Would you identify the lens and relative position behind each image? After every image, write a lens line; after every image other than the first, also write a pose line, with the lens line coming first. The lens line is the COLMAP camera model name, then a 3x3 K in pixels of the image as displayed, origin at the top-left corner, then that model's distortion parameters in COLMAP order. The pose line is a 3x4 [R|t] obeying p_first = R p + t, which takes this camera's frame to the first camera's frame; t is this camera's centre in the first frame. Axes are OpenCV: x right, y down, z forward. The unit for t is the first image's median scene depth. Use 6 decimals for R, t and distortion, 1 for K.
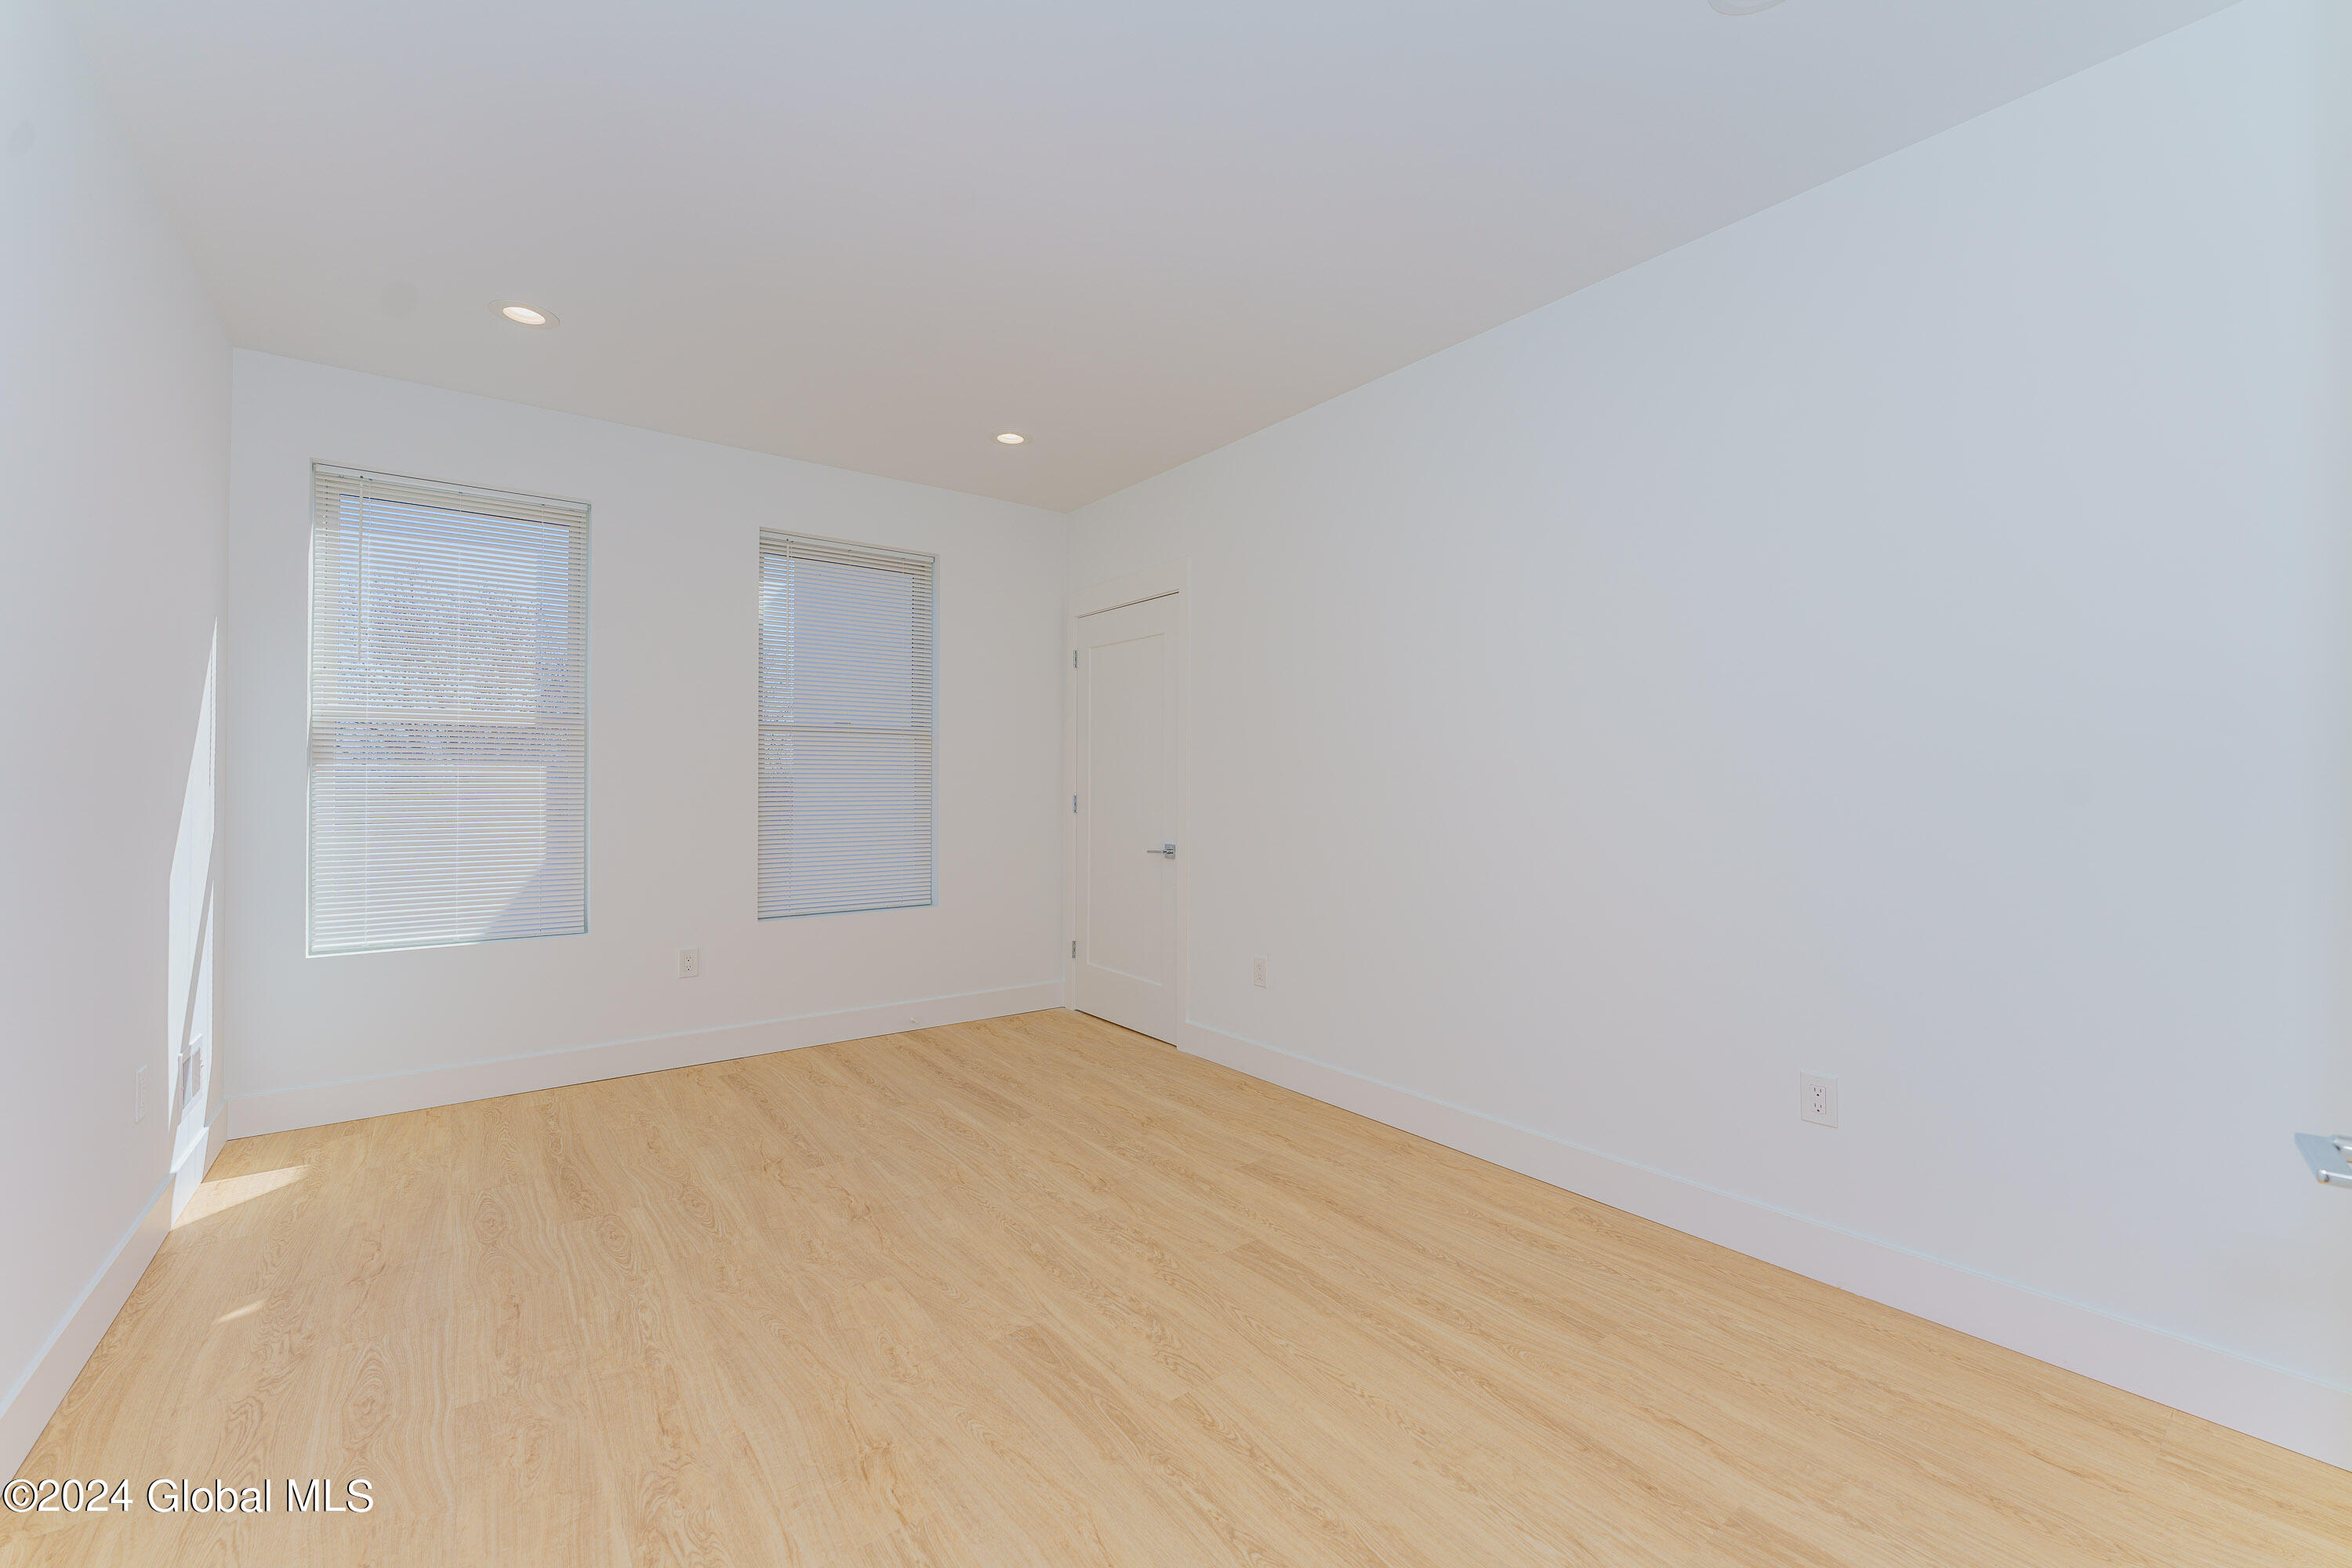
lens RADIAL K [[939.5, 0, 1167.9], [0, 939.5, 781.5], [0, 0, 1]] dist [-0.000375, 0.000222]
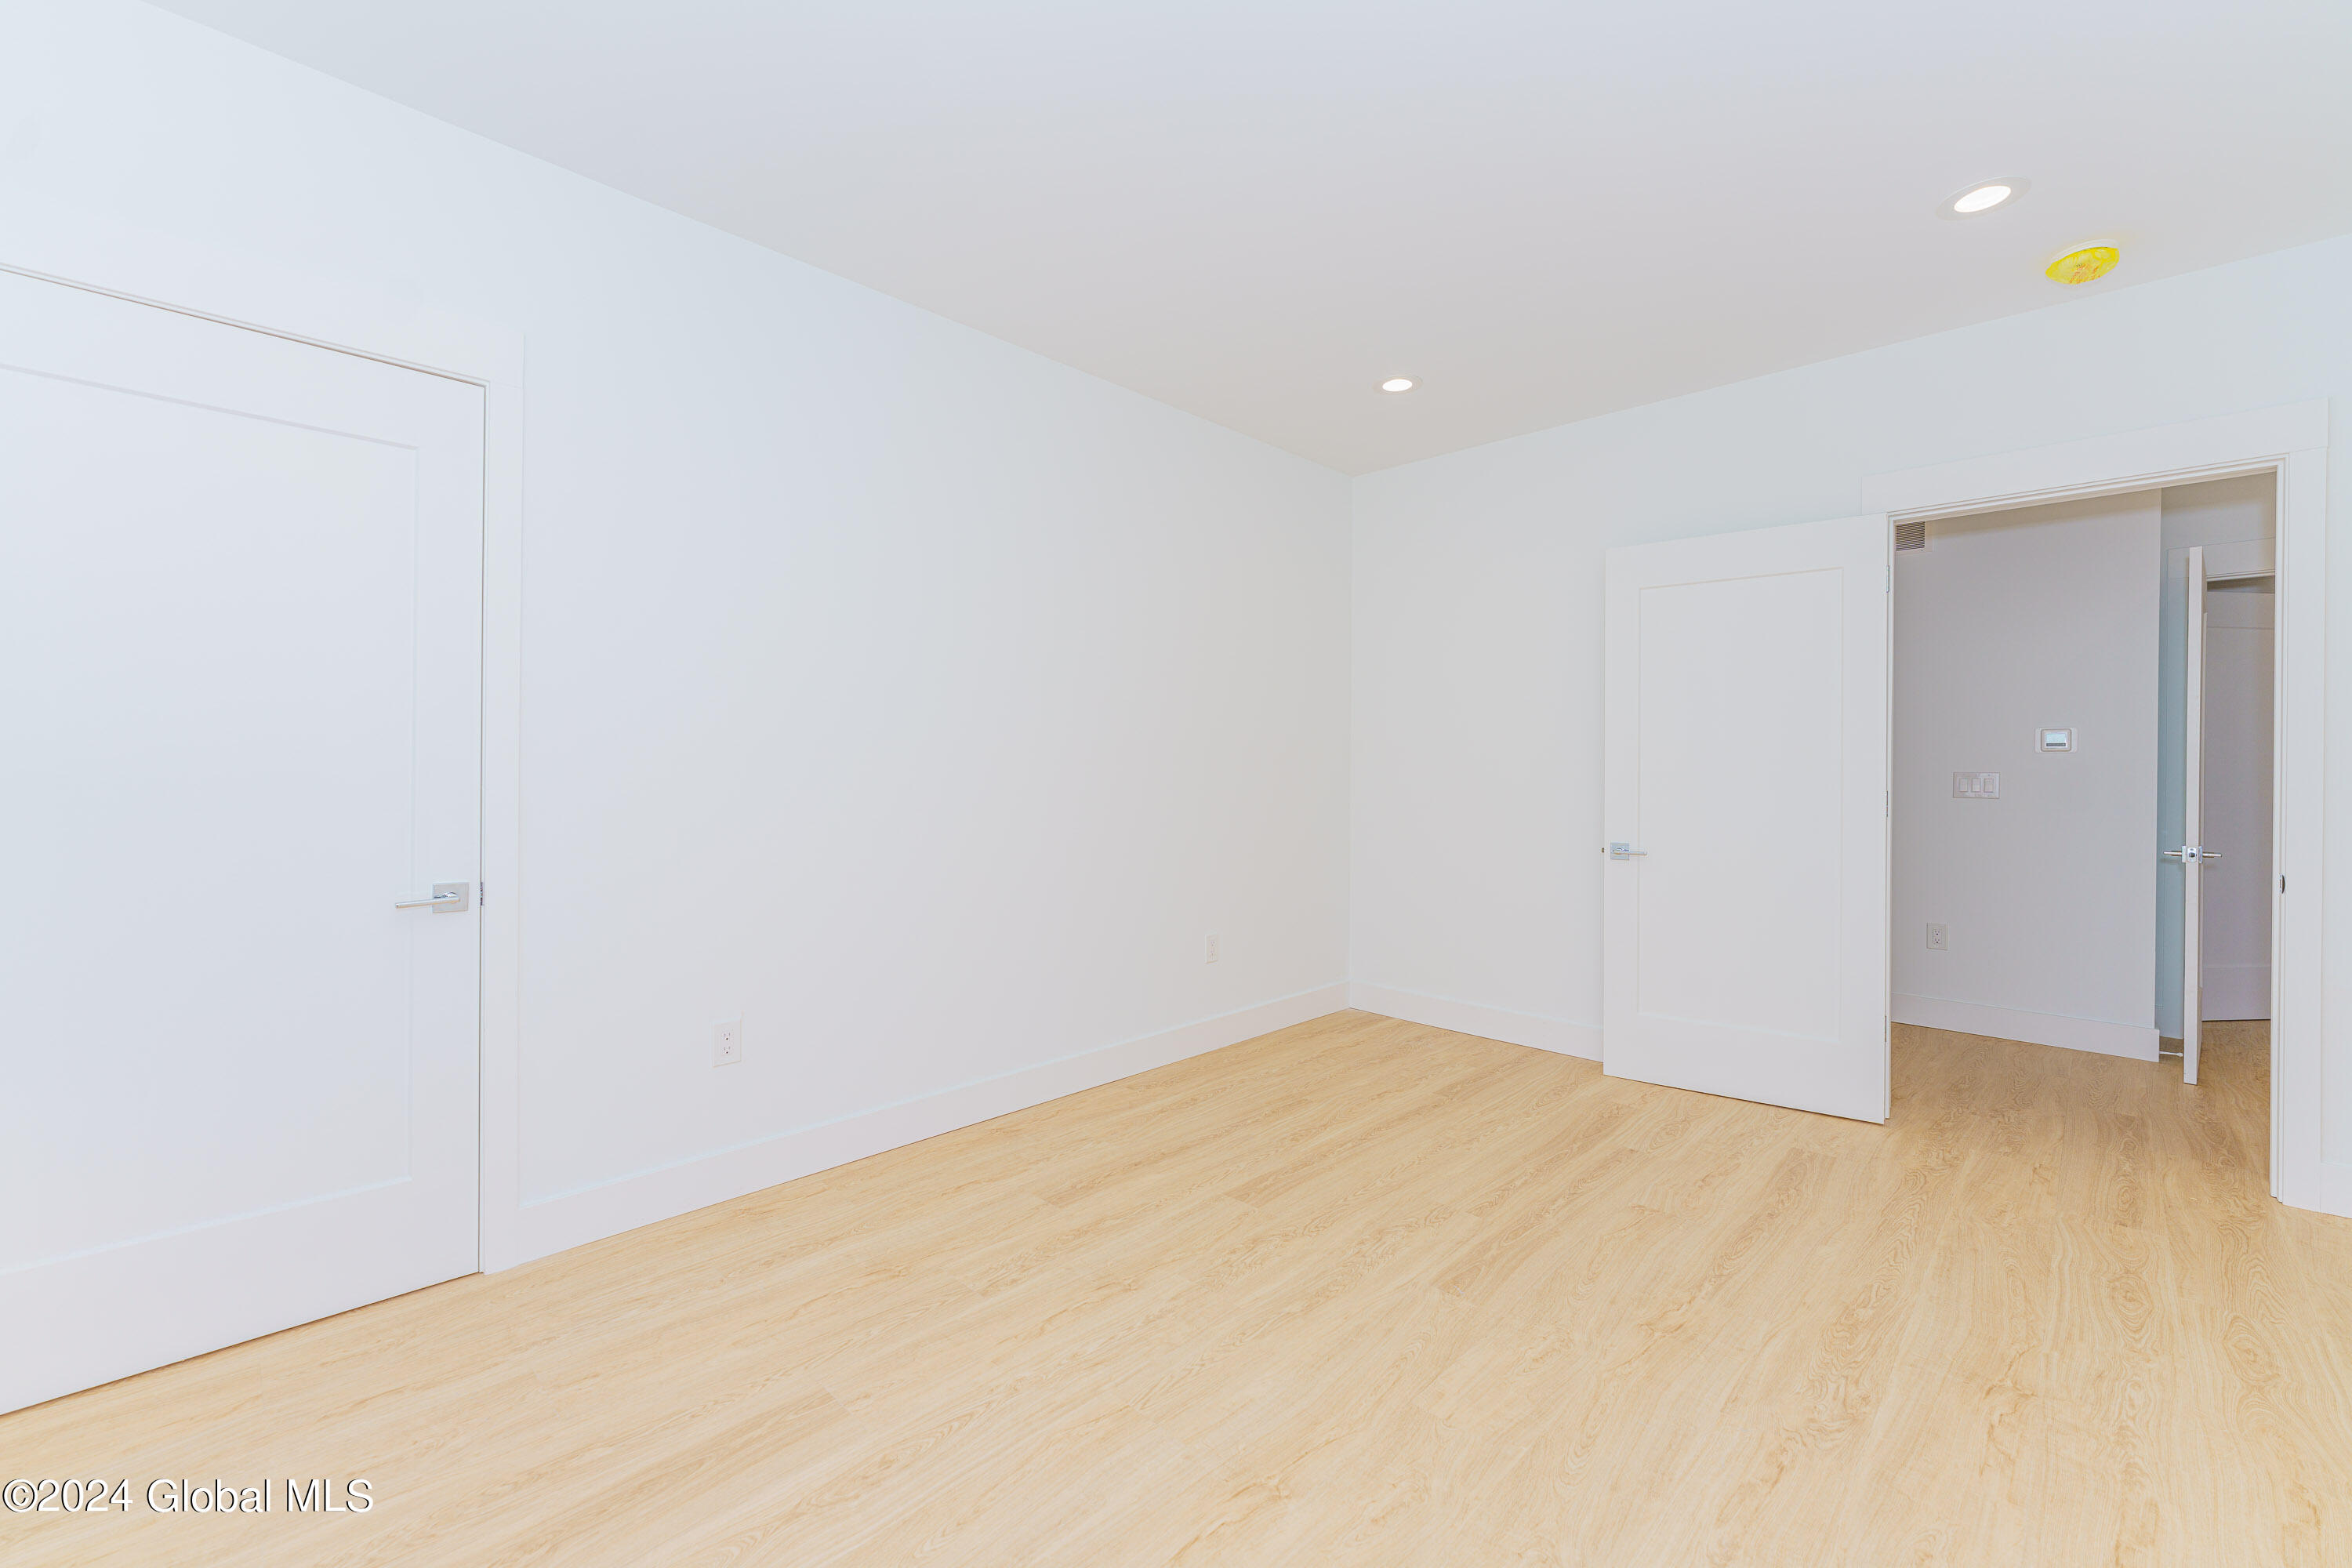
lens RADIAL K [[939.5, 0, 1168.2], [0, 939.5, 781.8], [0, 0, 1]] dist [-0.000375, 0.000222]
pose [[-0.135861, -0.015202, 0.990611, -1.023256], [-0.013718, 0.999815, 0.013462, 0.001100], [-0.990633, -0.011761, -0.136045, 1.299470]]
